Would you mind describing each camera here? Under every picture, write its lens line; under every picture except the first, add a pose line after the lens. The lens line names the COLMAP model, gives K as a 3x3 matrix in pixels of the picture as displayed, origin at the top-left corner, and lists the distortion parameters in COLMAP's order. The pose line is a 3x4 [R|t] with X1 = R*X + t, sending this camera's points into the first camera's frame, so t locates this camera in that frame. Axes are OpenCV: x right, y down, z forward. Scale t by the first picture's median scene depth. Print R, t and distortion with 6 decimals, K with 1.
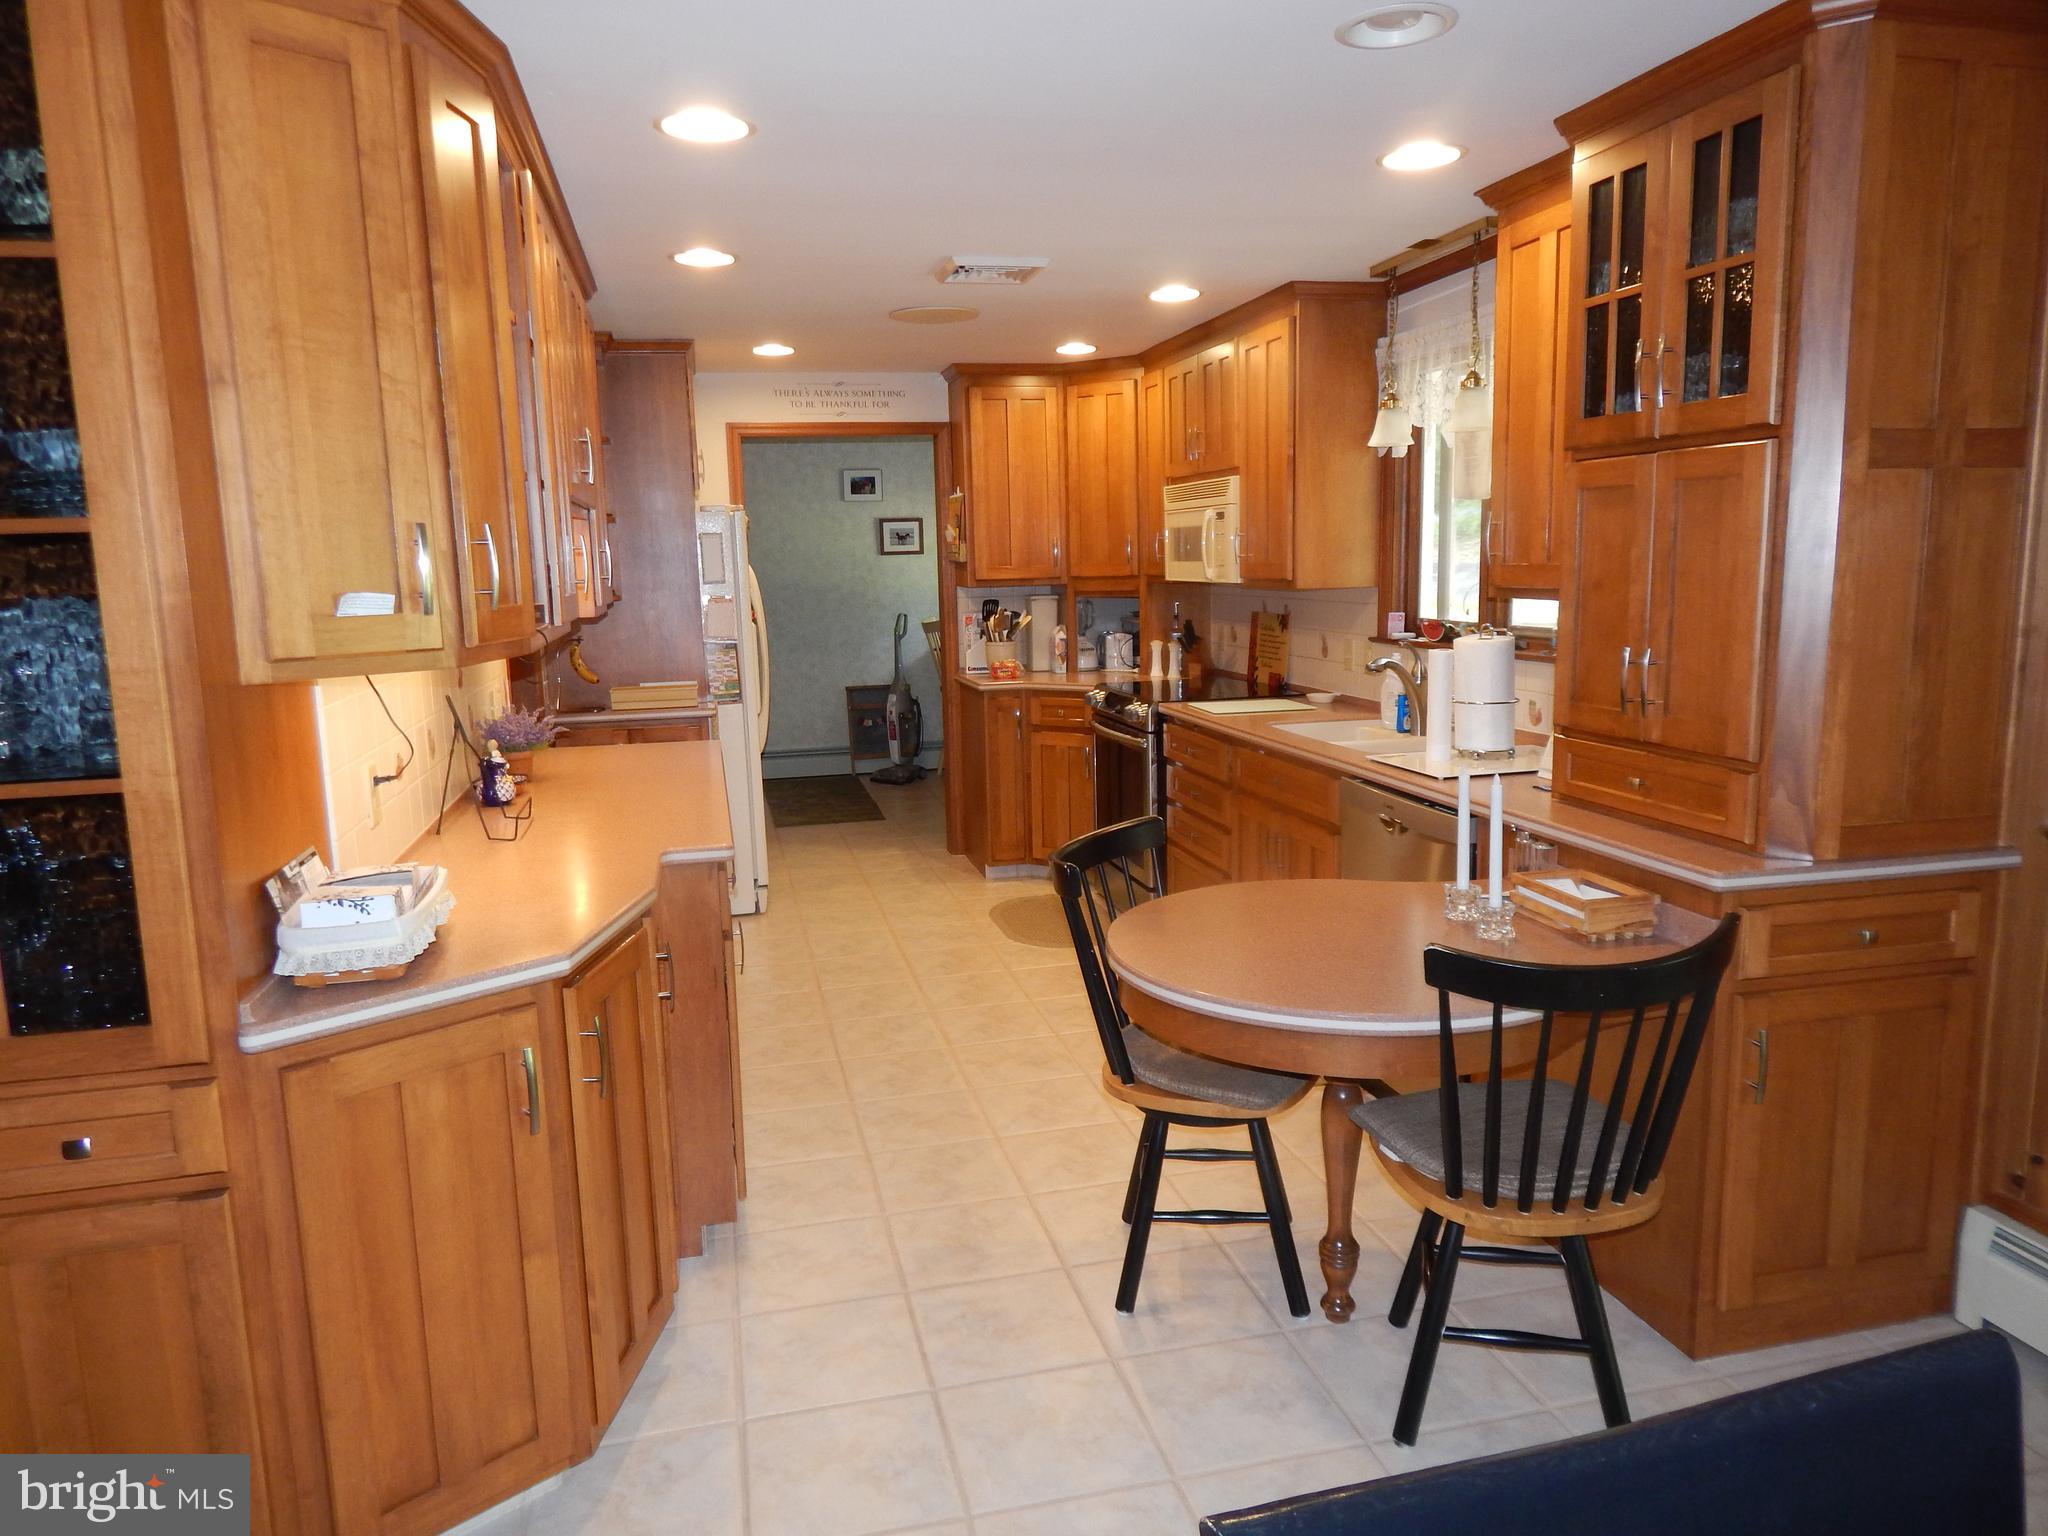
lens RADIAL K [[1390.4, 0, 997.1], [0, 1390.4, 766.3], [0, 0, 1]] dist [0.008307, -0.010438]
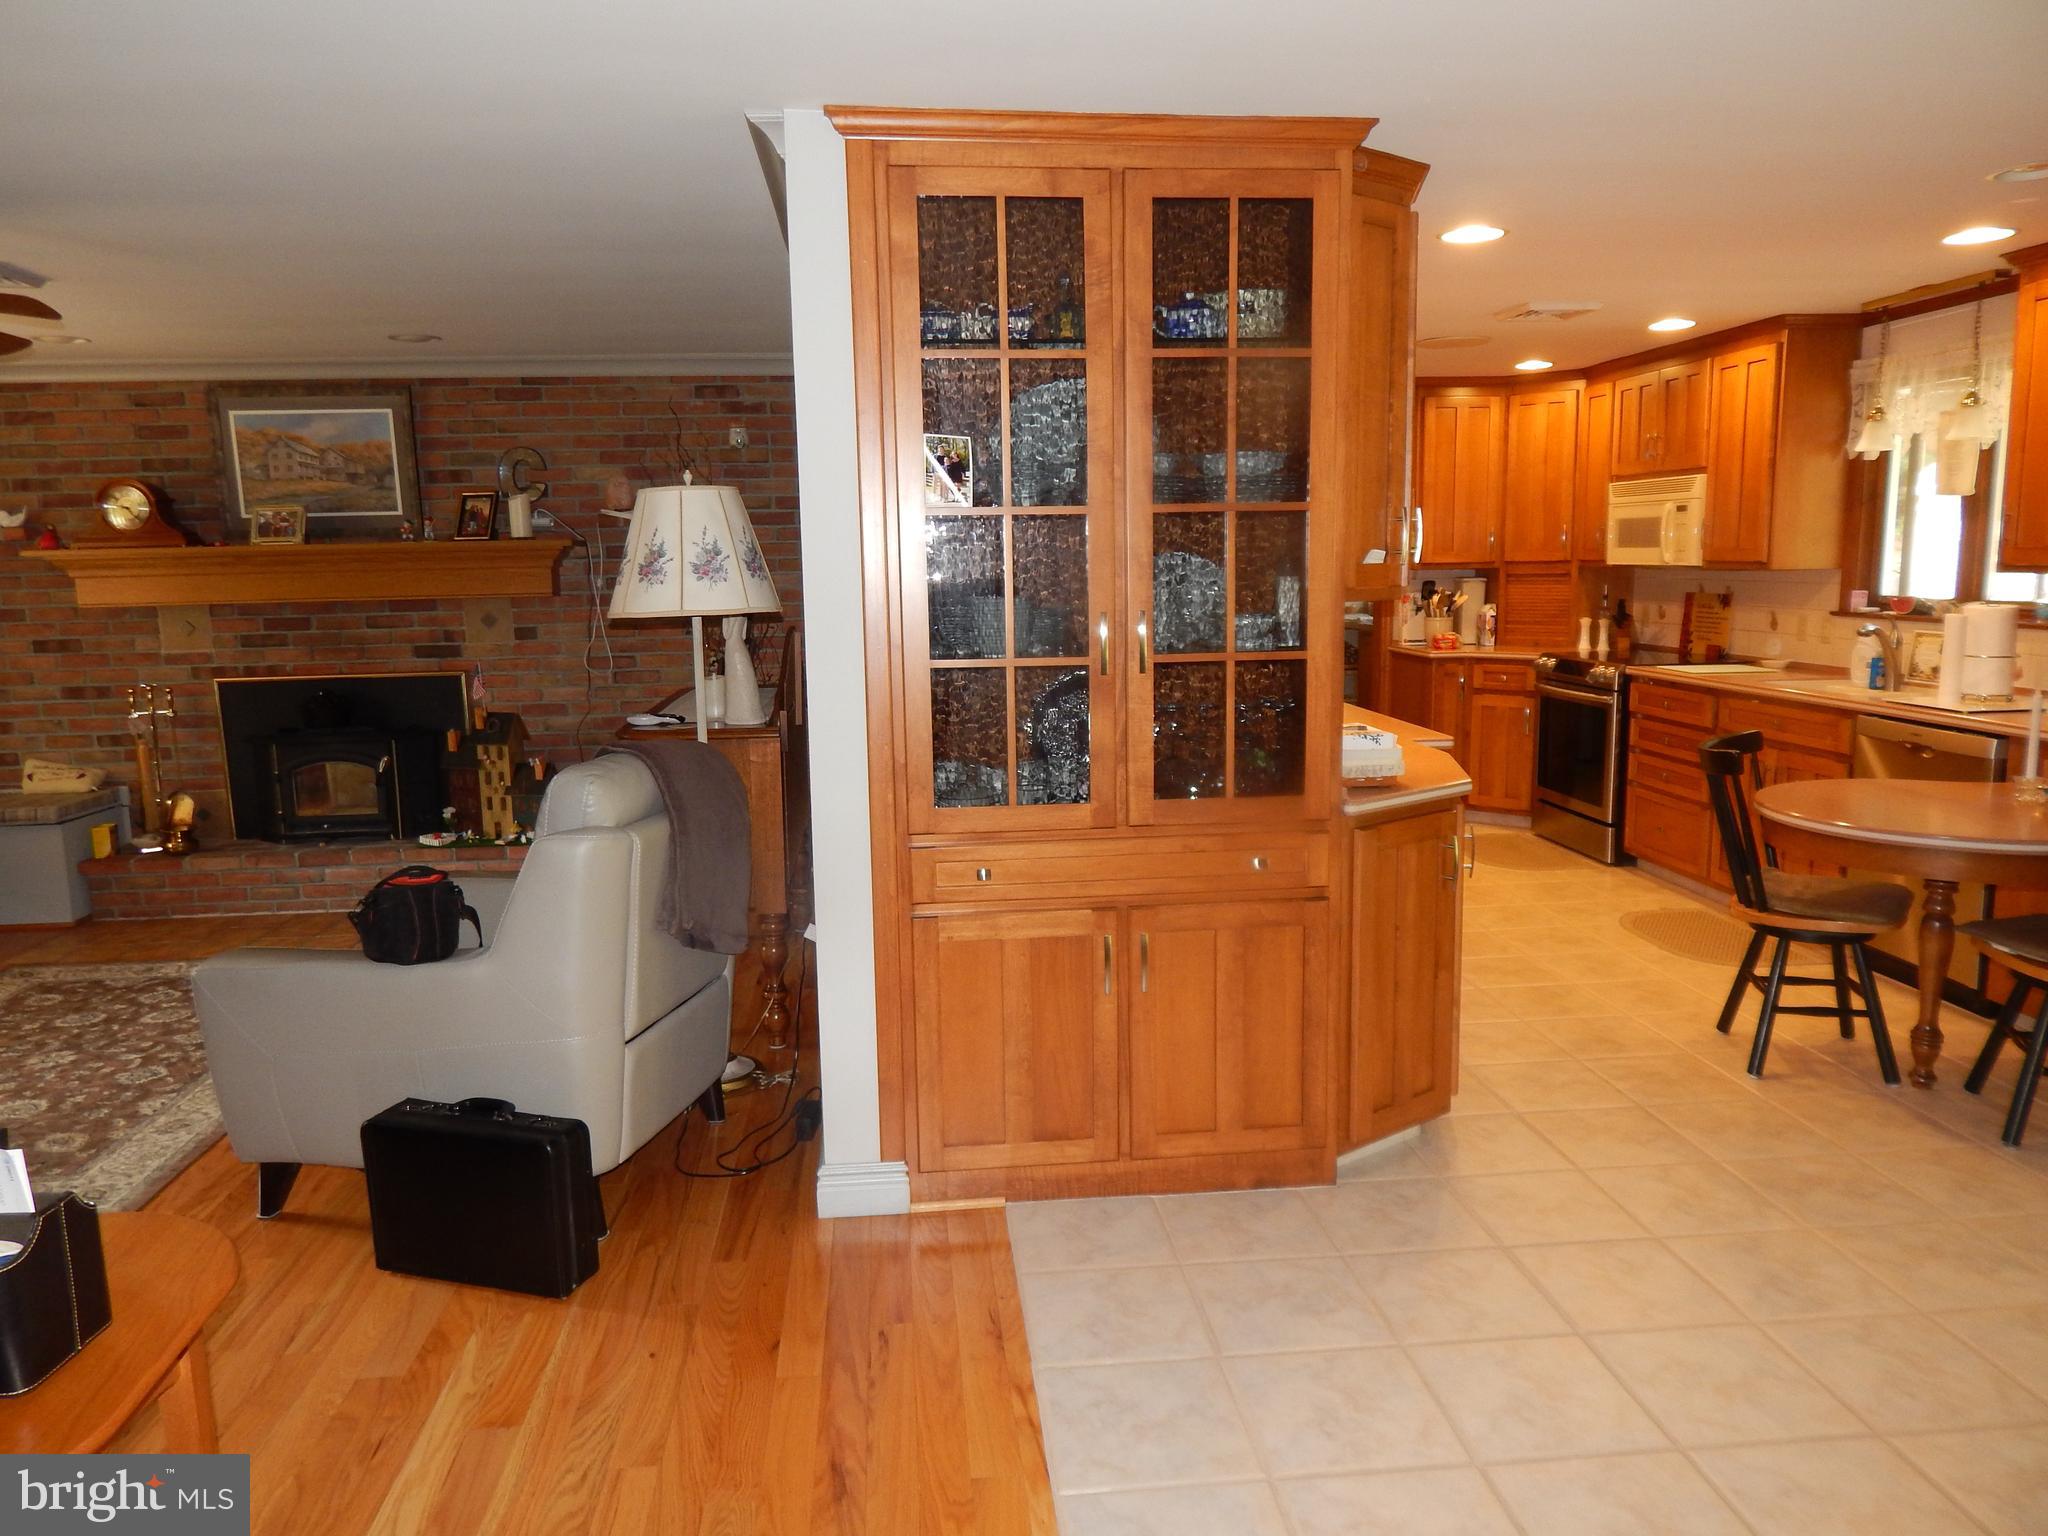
lens RADIAL K [[1390.4, 0, 1018.7], [0, 1390.4, 760.9], [0, 0, 1]] dist [0.008307, -0.010438]
pose [[0.990864, 0.029915, -0.131503, -0.309538], [-0.029946, 0.999550, 0.001743, 0.063806], [0.131496, 0.002211, 0.991314, -0.320964]]
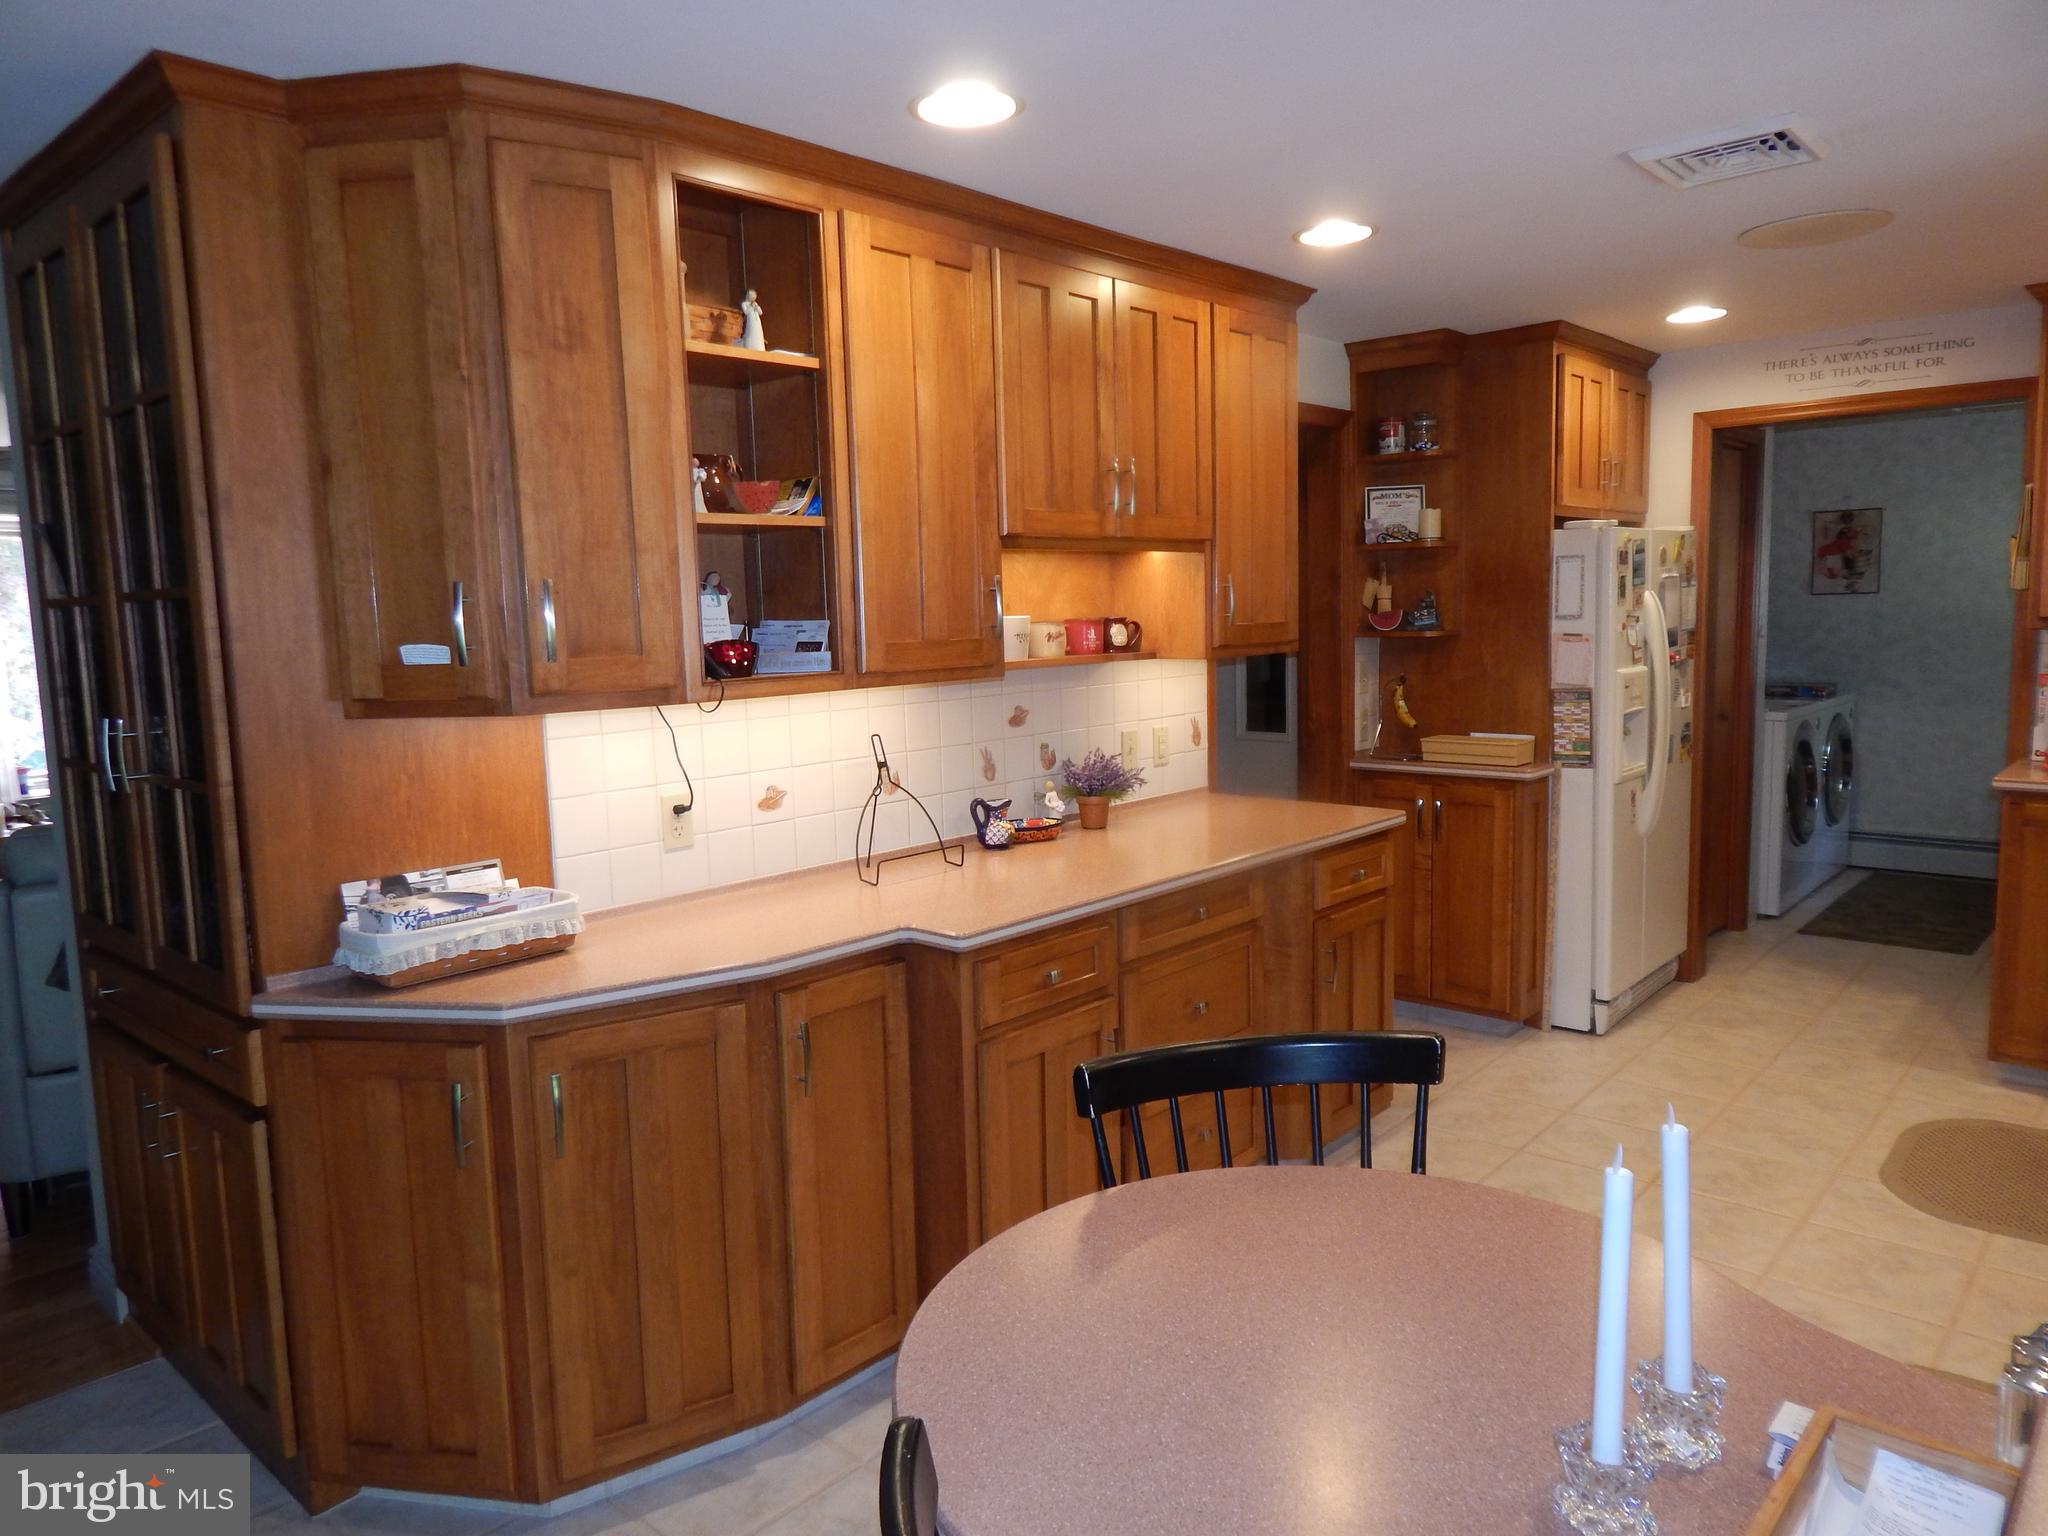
lens RADIAL K [[1390.4, 0, 970.0], [0, 1390.4, 748.3], [0, 0, 1]] dist [0.008307, -0.010438]
pose [[0.572561, 0.095326, -0.814301, 0.370025], [-0.111551, 0.993039, 0.037815, -0.067646], [0.812237, 0.069185, 0.579210, 0.360034]]
